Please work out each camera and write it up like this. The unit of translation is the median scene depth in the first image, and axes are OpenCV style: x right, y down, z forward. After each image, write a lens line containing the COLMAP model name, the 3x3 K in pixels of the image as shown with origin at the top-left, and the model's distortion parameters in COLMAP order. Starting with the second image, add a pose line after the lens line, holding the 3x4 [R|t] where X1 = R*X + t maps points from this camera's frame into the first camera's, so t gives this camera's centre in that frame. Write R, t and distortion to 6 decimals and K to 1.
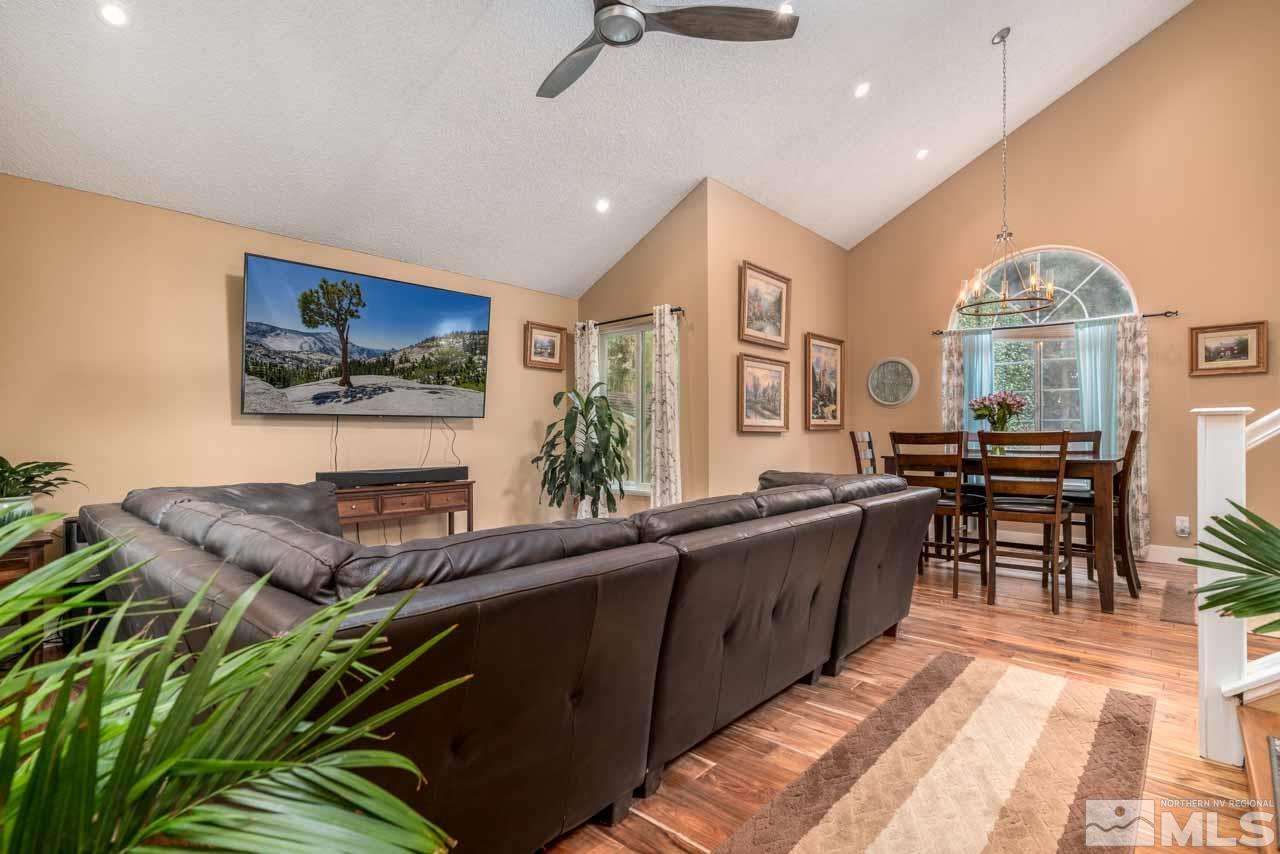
lens RADIAL K [[607.5, 0, 646.9], [0, 607.5, 425.8], [0, 0, 1]] dist [0.004287, 0.000743]
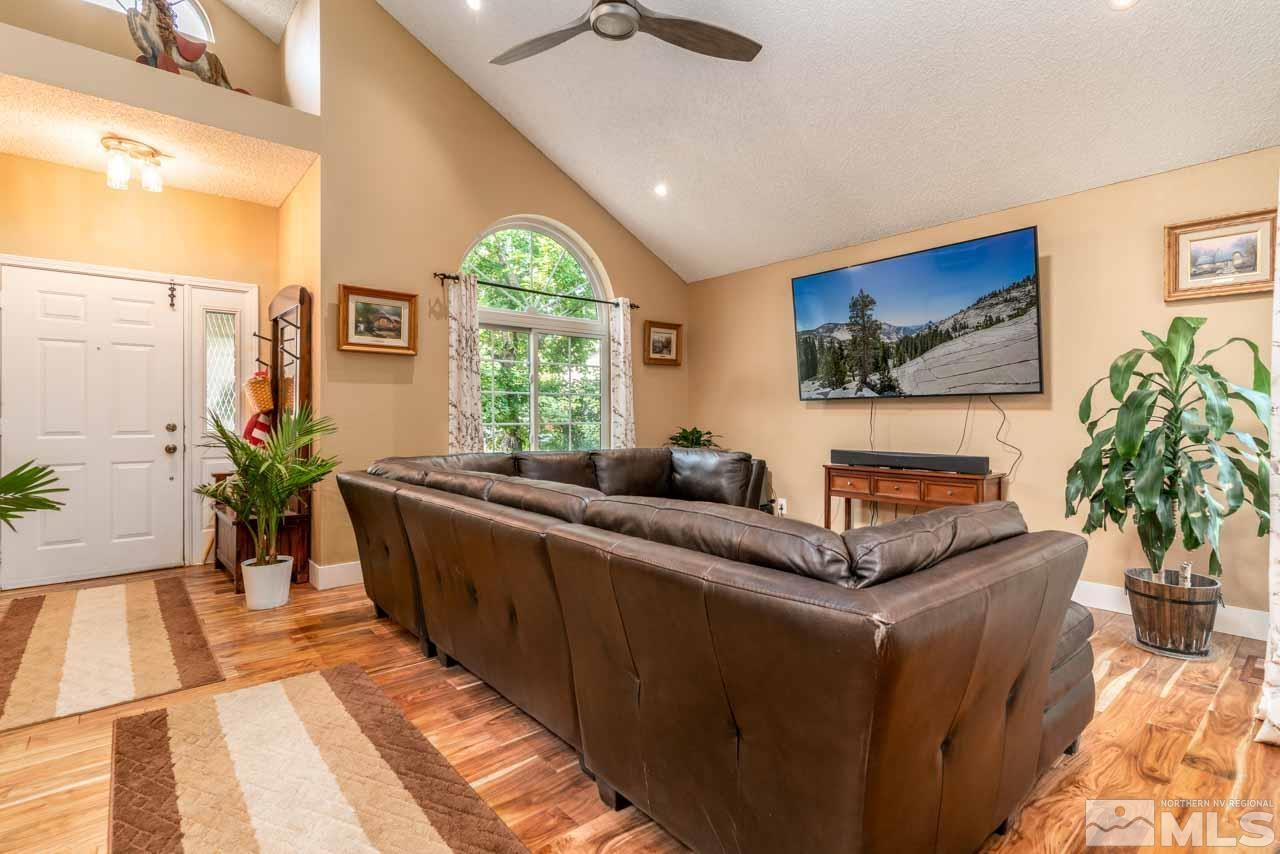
lens RADIAL K [[607.5, 0, 651.0], [0, 607.5, 418.9], [0, 0, 1]] dist [0.004287, 0.000743]
pose [[-0.134799, 0.013764, -0.990777, 0.955876], [0.027276, 0.999576, 0.010175, -0.004397], [0.990497, -0.025653, -0.135118, 1.162328]]
